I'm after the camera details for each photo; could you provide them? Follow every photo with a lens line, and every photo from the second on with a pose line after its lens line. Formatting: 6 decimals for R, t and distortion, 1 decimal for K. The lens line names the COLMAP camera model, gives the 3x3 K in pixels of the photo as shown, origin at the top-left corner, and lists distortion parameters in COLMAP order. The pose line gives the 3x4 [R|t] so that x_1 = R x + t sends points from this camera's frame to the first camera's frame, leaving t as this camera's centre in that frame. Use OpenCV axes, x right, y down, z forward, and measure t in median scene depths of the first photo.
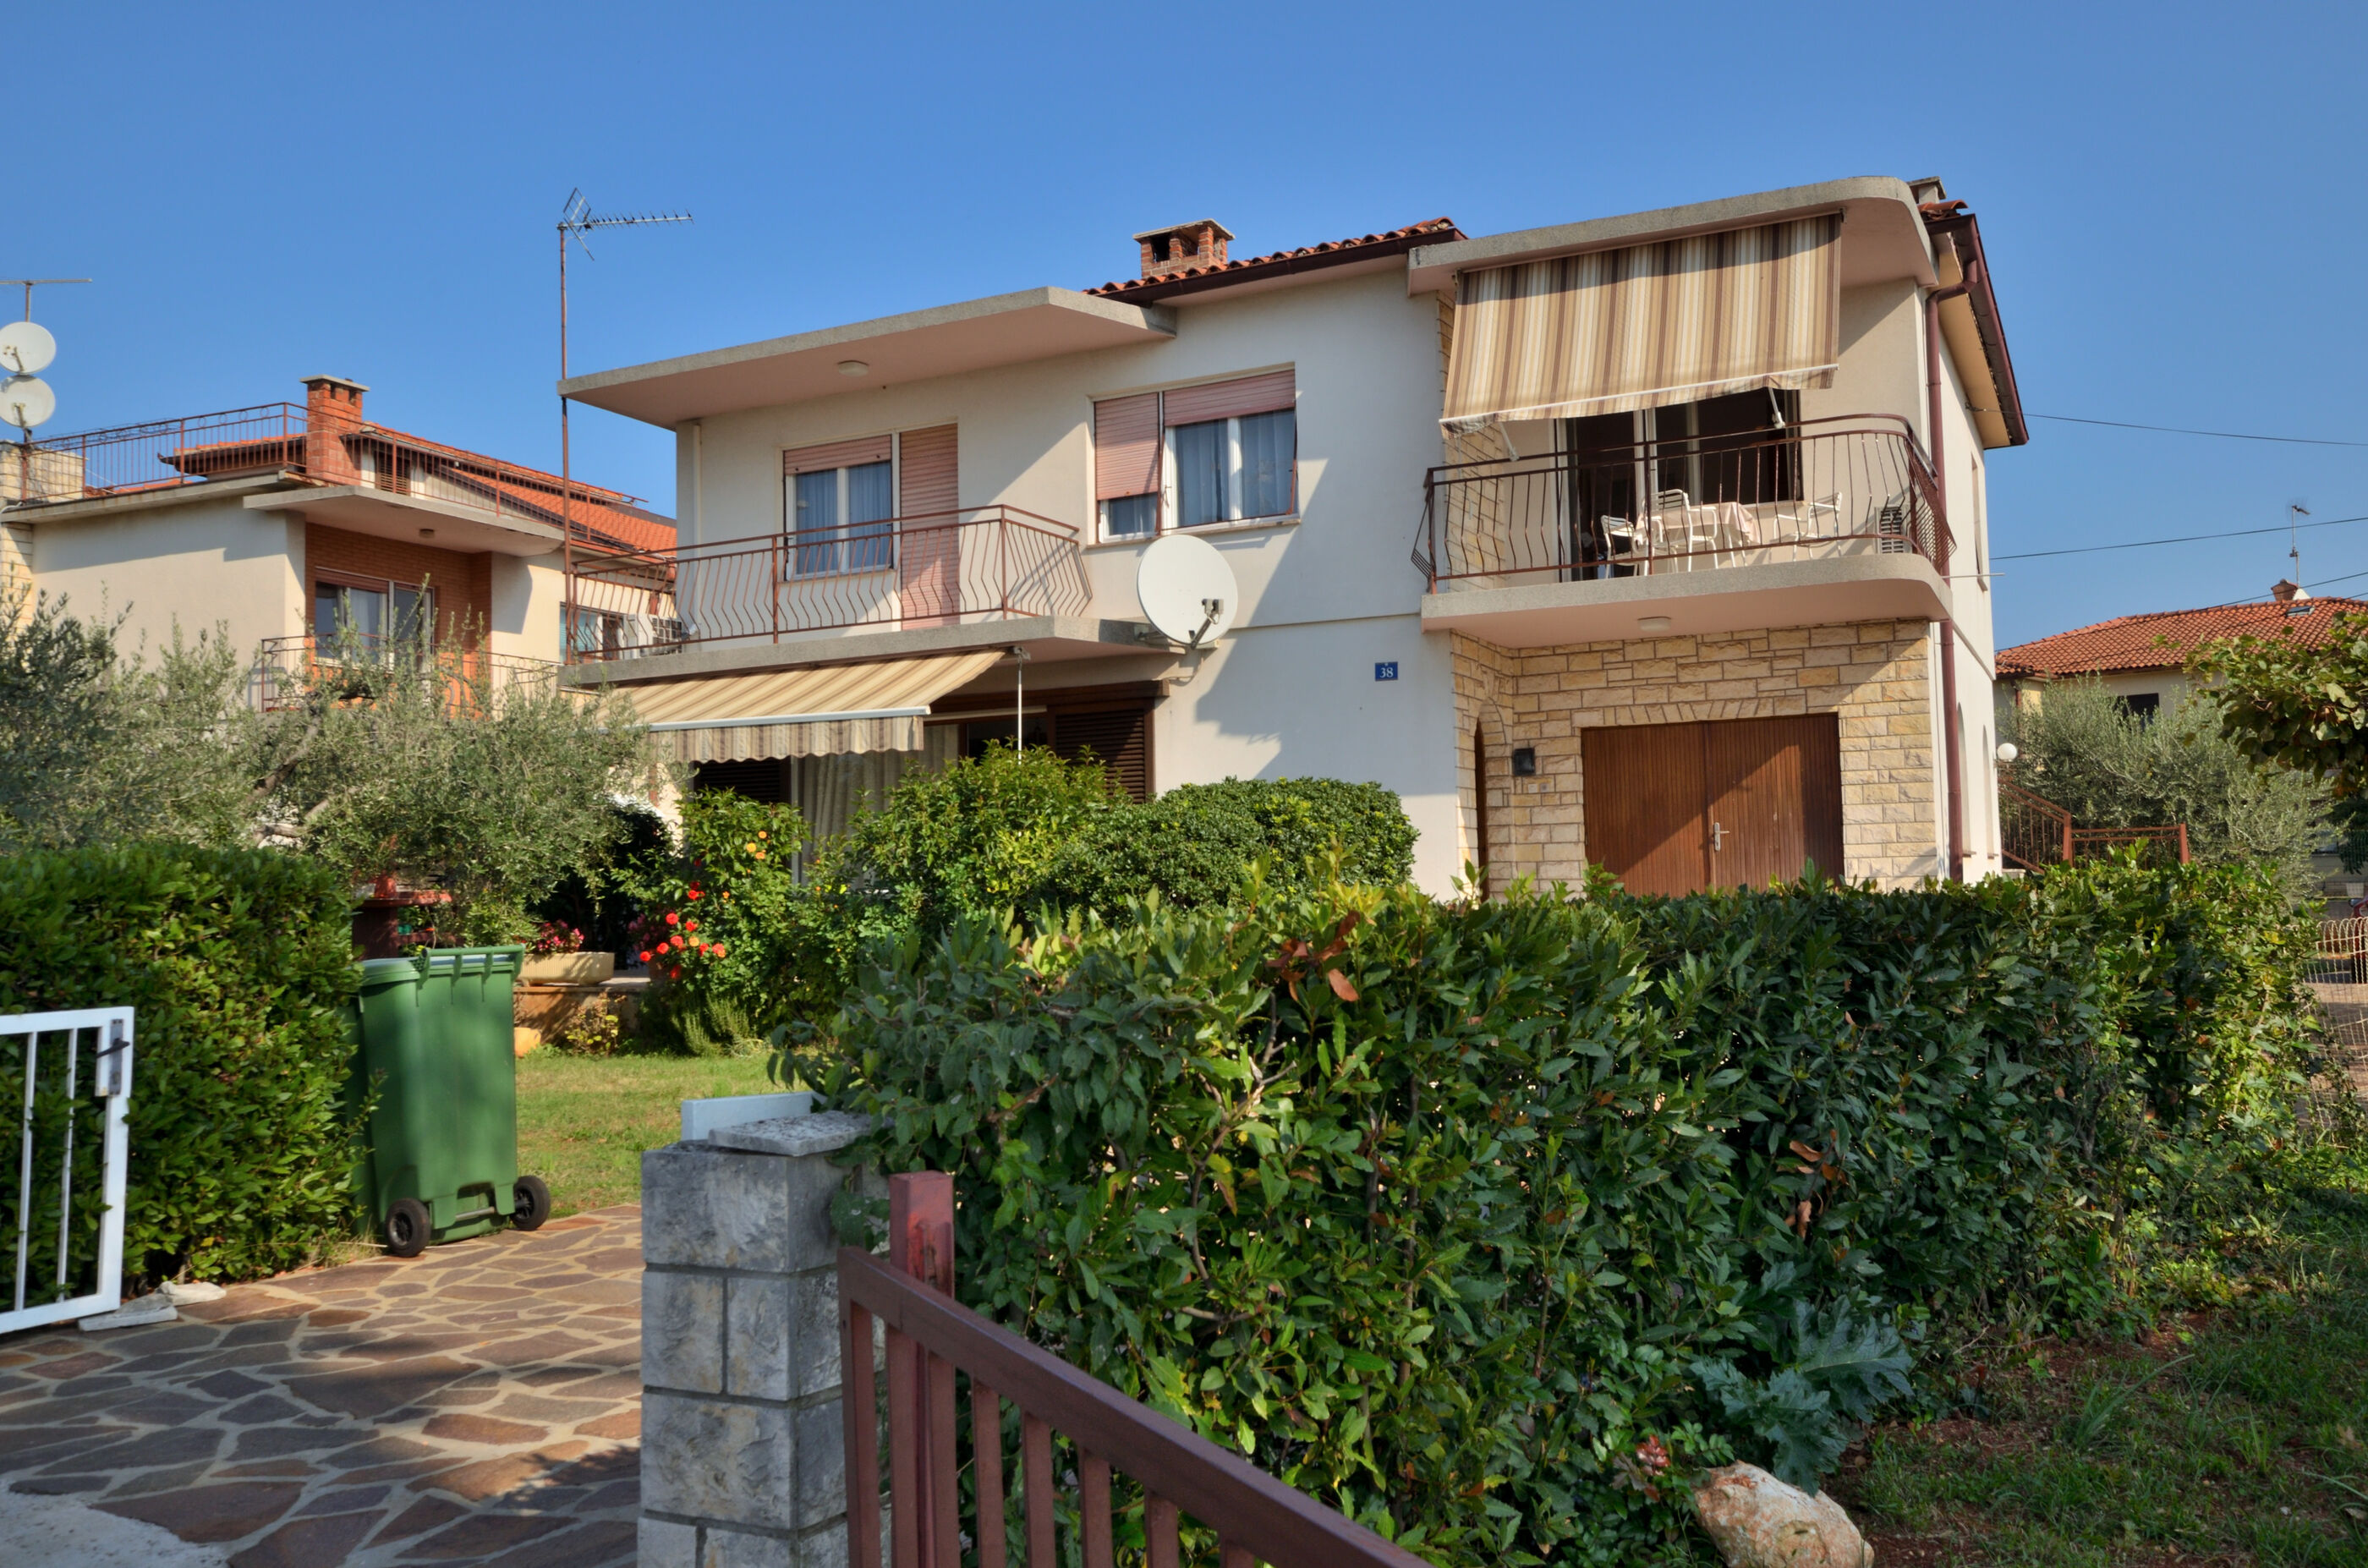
lens RADIAL K [[1897.6, 0, 1178.3], [0, 1897.6, 764.7], [0, 0, 1]] dist [-0.004520, 0.023501]
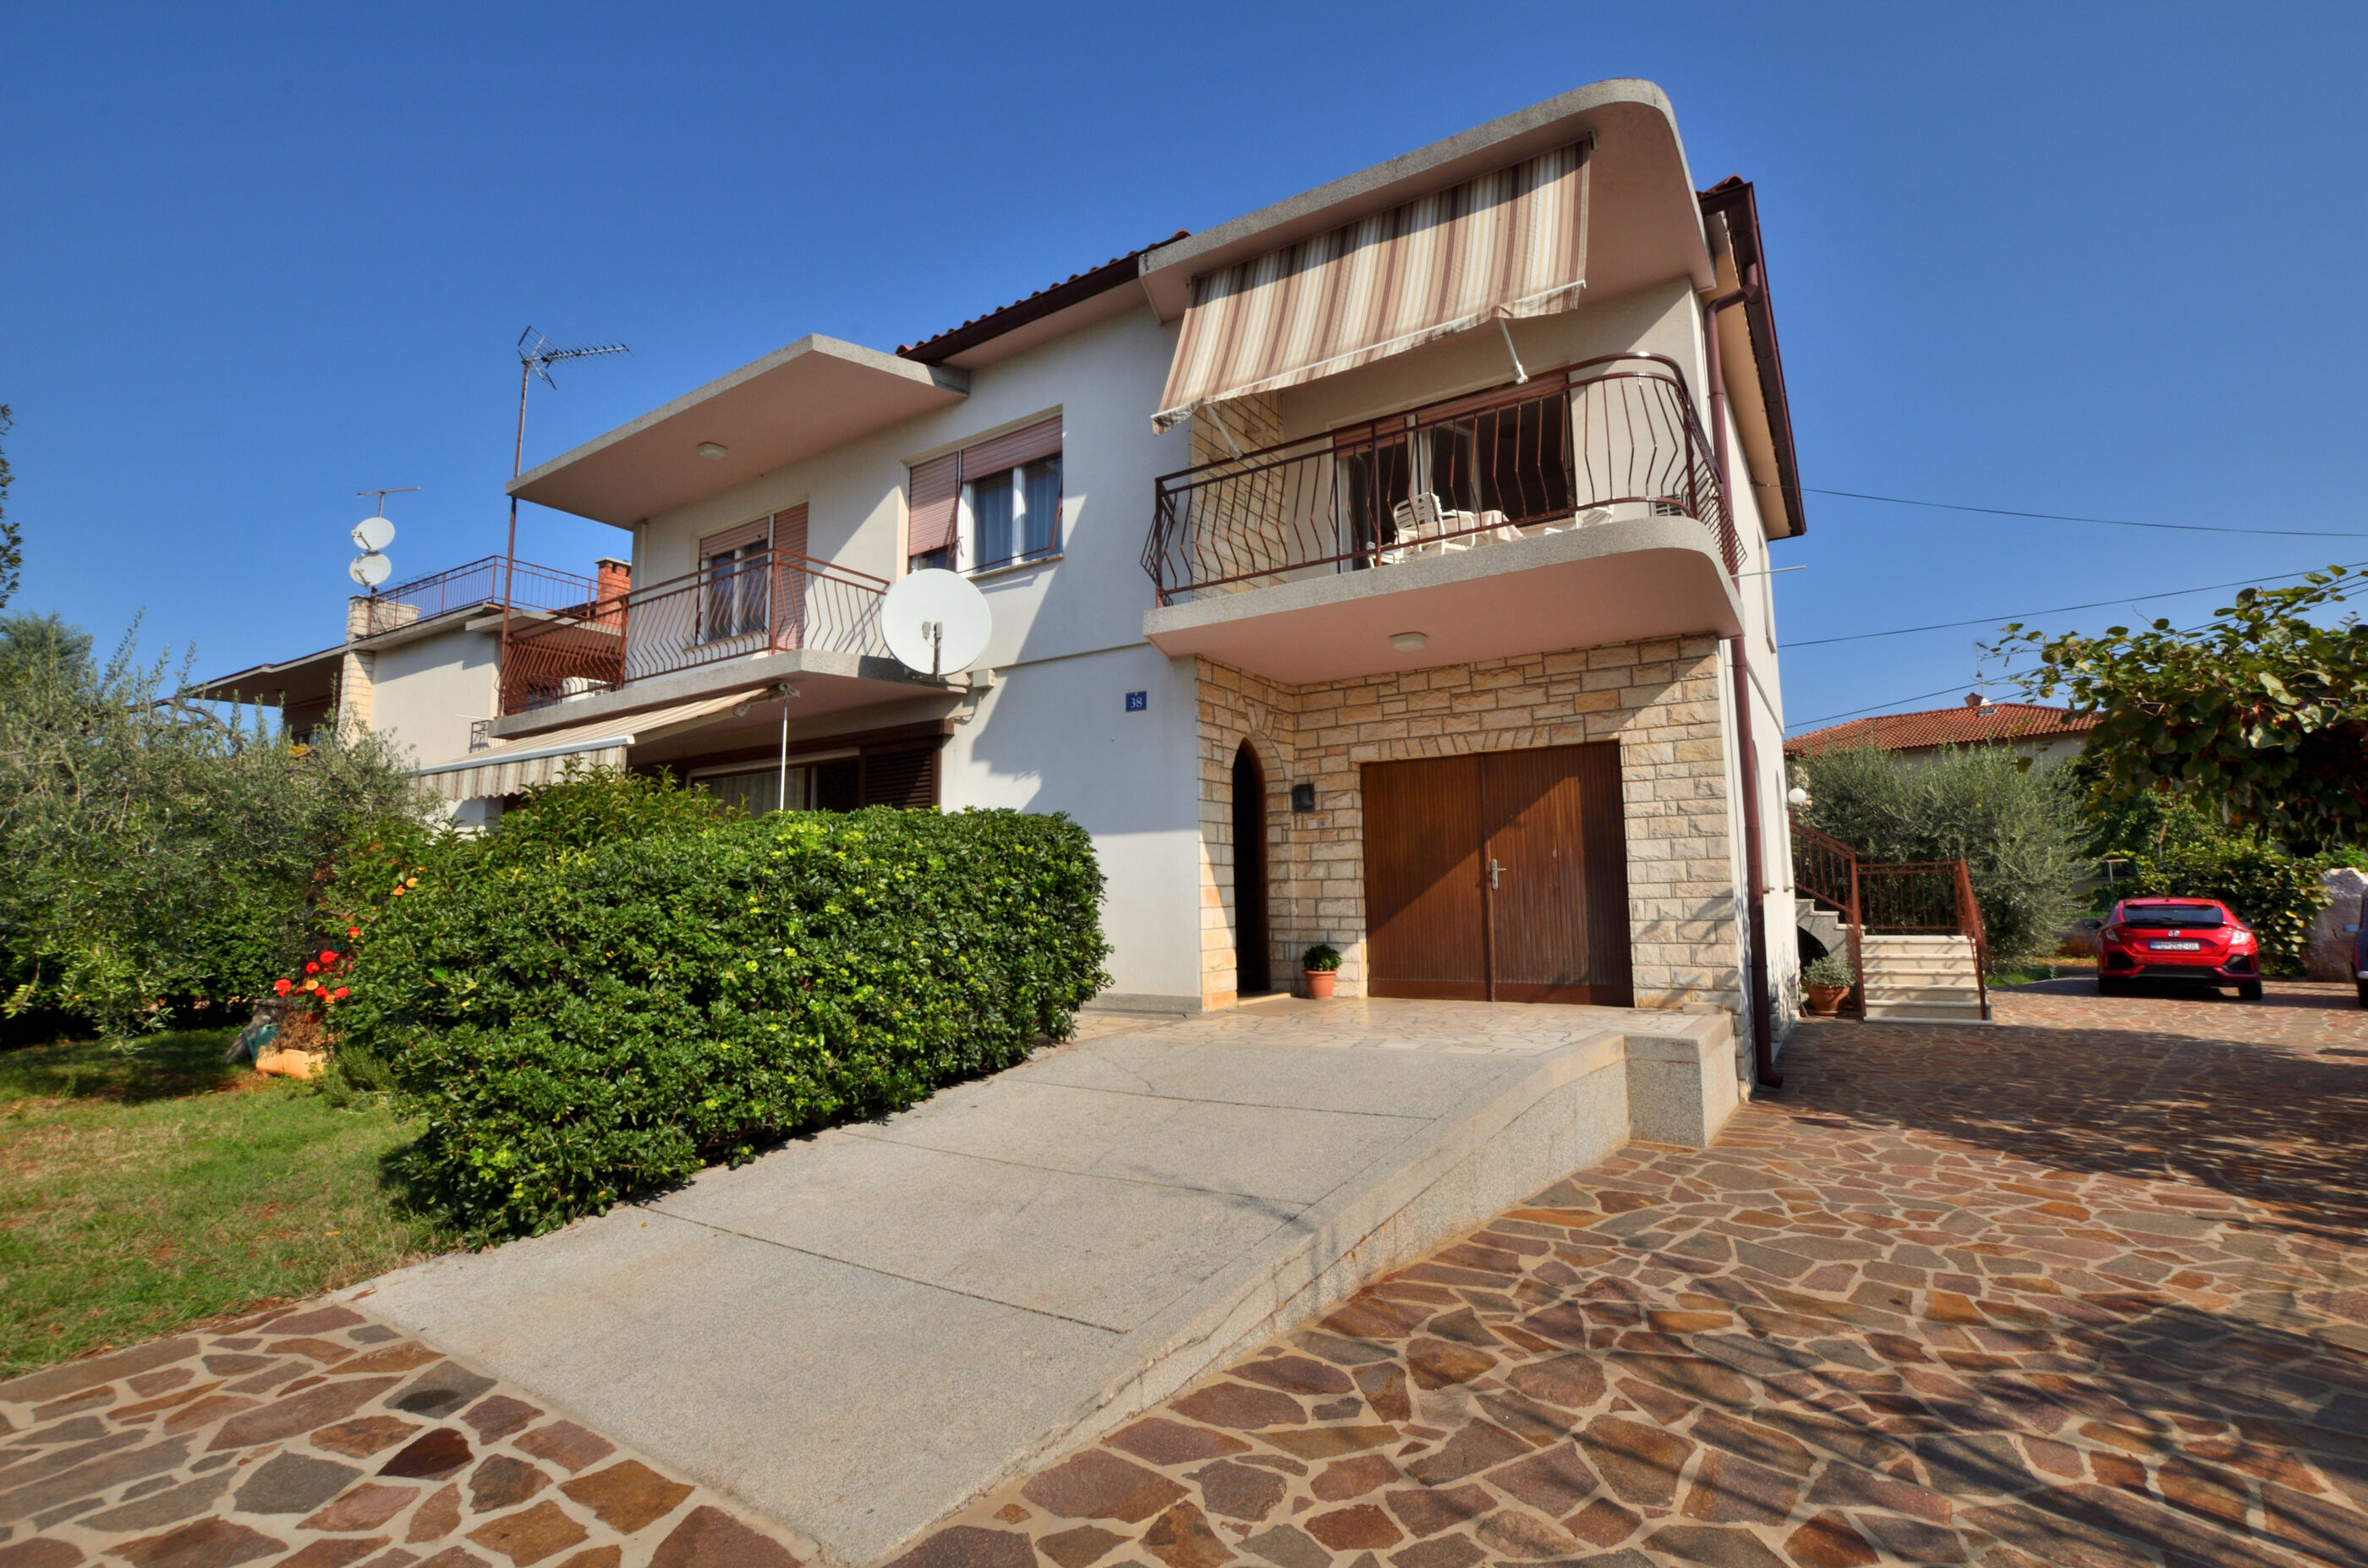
lens RADIAL K [[1043.8, 0, 1194.0], [0, 1043.8, 773.3], [0, 0, 1]] dist [-0.033799, 0.003592]
pose [[0.994692, -0.005585, -0.102745, 0.186927], [0.000531, 0.998791, -0.049148, 0.012986], [0.102895, 0.048832, 0.993493, 0.461475]]
